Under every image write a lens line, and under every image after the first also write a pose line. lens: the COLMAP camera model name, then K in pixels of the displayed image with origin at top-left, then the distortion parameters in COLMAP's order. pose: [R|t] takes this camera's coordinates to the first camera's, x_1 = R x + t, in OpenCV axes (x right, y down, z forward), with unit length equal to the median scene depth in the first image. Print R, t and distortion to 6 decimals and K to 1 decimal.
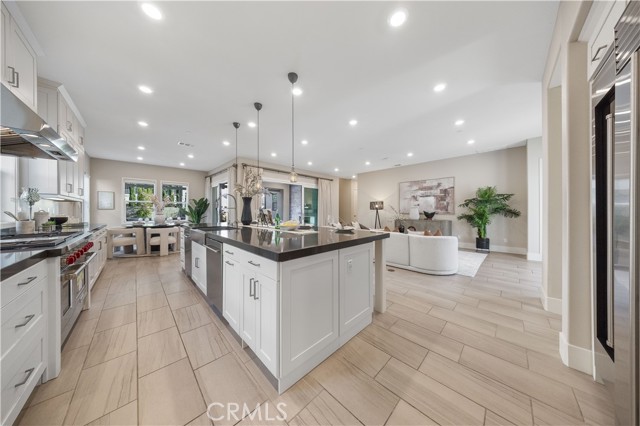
lens RADIAL K [[186.3, 0, 321.3], [0, 186.3, 210.2], [0, 0, 1]] dist [-0.005064, 0.000052]
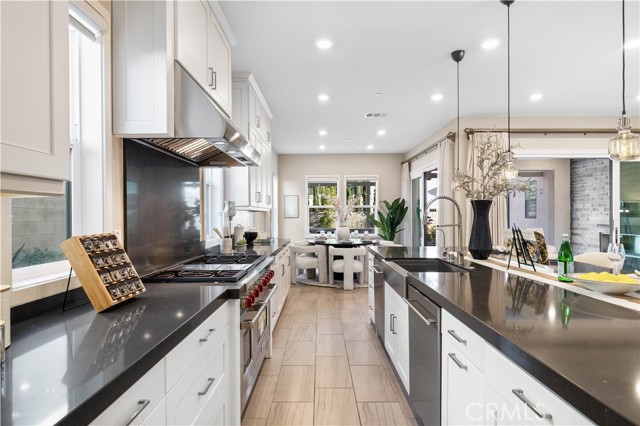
lens RADIAL K [[343.1, 0, 323.0], [0, 343.1, 213.7], [0, 0, 1]] dist [-0.001455, 0.000986]
pose [[0.711600, -0.002600, -0.702580, -0.080628], [0.003519, 0.999994, -0.000137, -0.040484], [0.702576, -0.002375, 0.711605, 0.105348]]
